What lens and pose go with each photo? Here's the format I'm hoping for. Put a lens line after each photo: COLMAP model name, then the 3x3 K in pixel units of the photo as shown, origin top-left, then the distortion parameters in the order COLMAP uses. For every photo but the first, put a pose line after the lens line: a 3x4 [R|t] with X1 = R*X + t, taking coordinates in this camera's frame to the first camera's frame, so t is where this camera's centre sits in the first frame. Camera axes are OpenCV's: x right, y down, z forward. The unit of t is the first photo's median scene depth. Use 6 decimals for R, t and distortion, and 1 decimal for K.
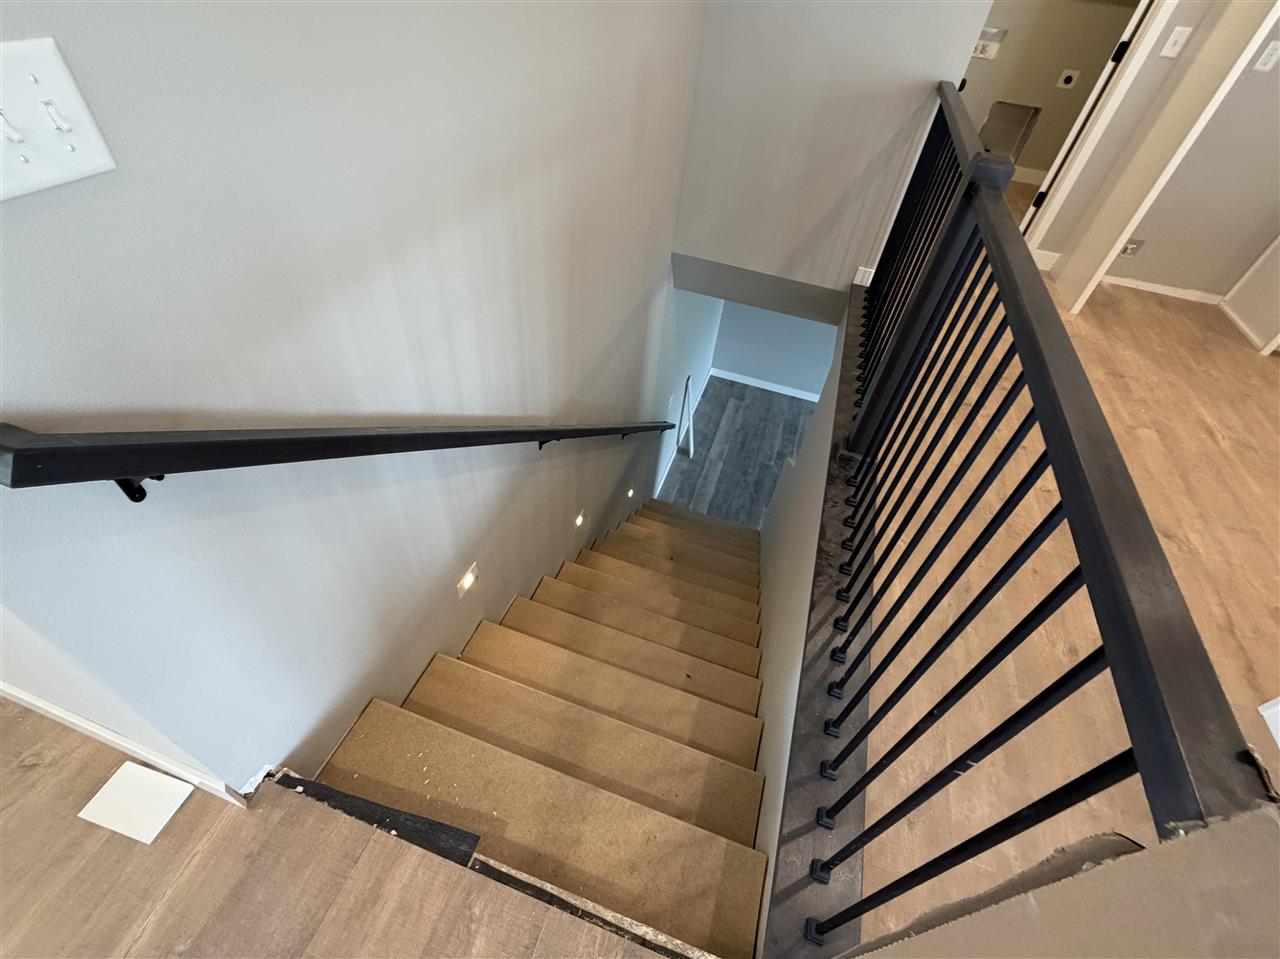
lens RADIAL K [[572.5, 0, 635.5], [0, 572.5, 477.9], [0, 0, 1]] dist [-0.003853, 0.000441]
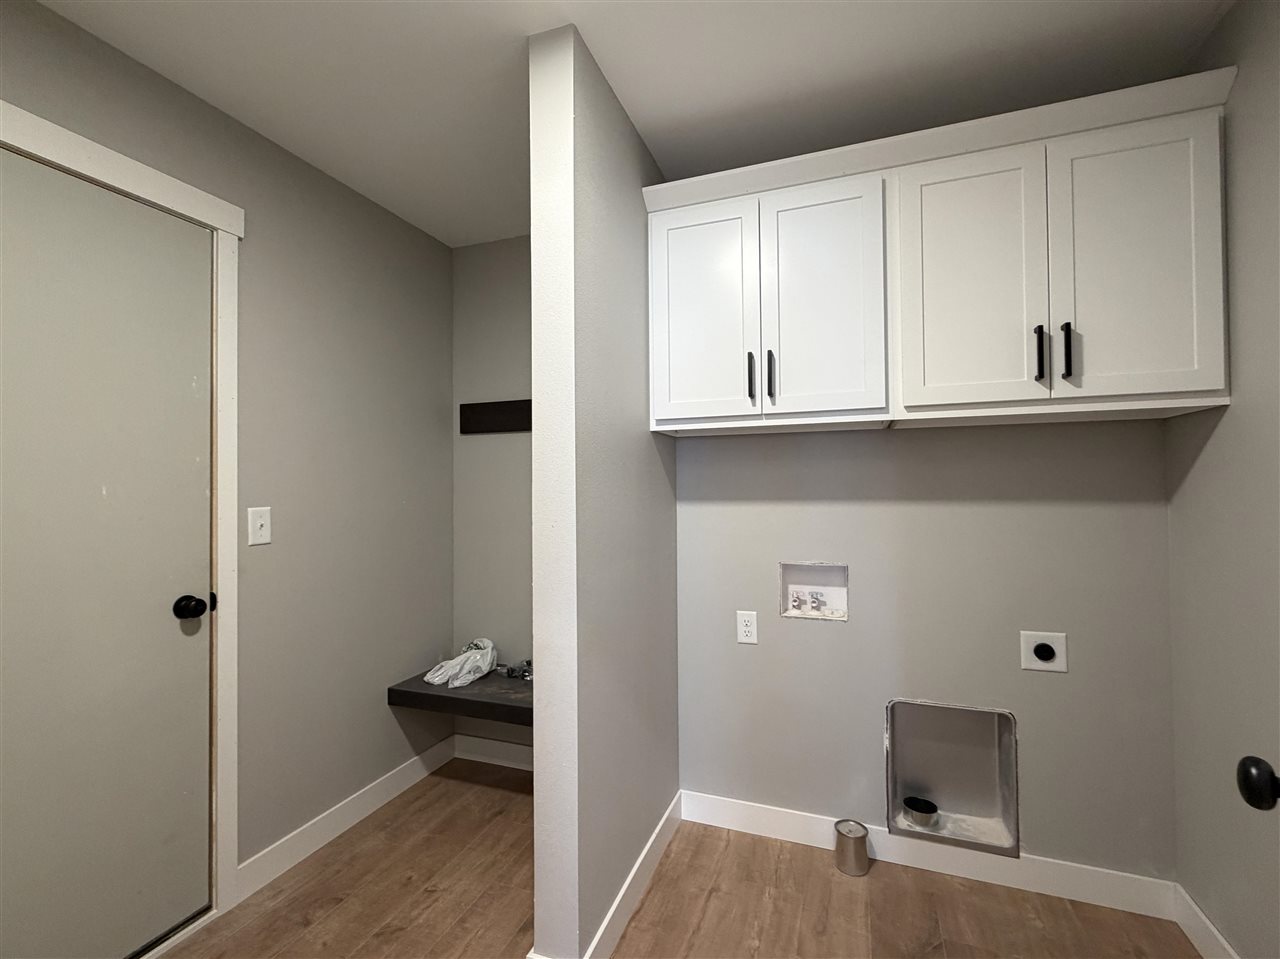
lens RADIAL K [[572.5, 0, 639.9], [0, 572.5, 477.9], [0, 0, 1]] dist [-0.003853, 0.000441]
pose [[0.995017, -0.095379, -0.029037, 0.495231], [0.046129, 0.698602, -0.714022, -0.504566], [0.088388, 0.709125, 0.699521, 0.603992]]
